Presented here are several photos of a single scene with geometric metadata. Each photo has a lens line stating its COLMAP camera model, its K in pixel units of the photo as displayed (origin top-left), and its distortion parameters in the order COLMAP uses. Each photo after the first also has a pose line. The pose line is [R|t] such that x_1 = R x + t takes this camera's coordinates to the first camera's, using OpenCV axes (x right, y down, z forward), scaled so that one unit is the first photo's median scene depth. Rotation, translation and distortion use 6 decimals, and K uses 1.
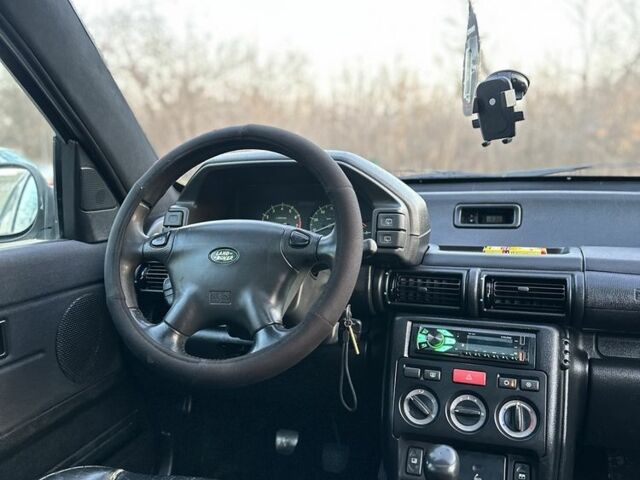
lens RADIAL K [[601.1, 0, 317.1], [0, 601.1, 245.8], [0, 0, 1]] dist [0.061612, 0.000000]
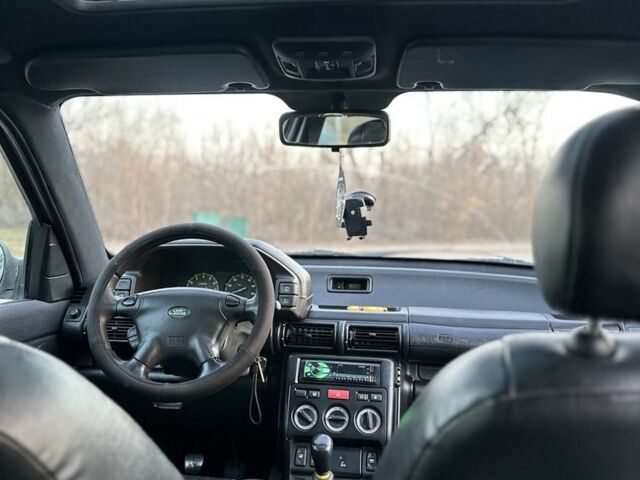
lens RADIAL K [[601.1, 0, 318.6], [0, 601.1, 236.0], [0, 0, 1]] dist [0.061612, 0.000000]
pose [[0.974731, 0.031698, 0.221120, -0.132763], [-0.007216, 0.993832, -0.110658, -0.006742], [-0.223264, 0.106266, 0.968948, -0.456019]]
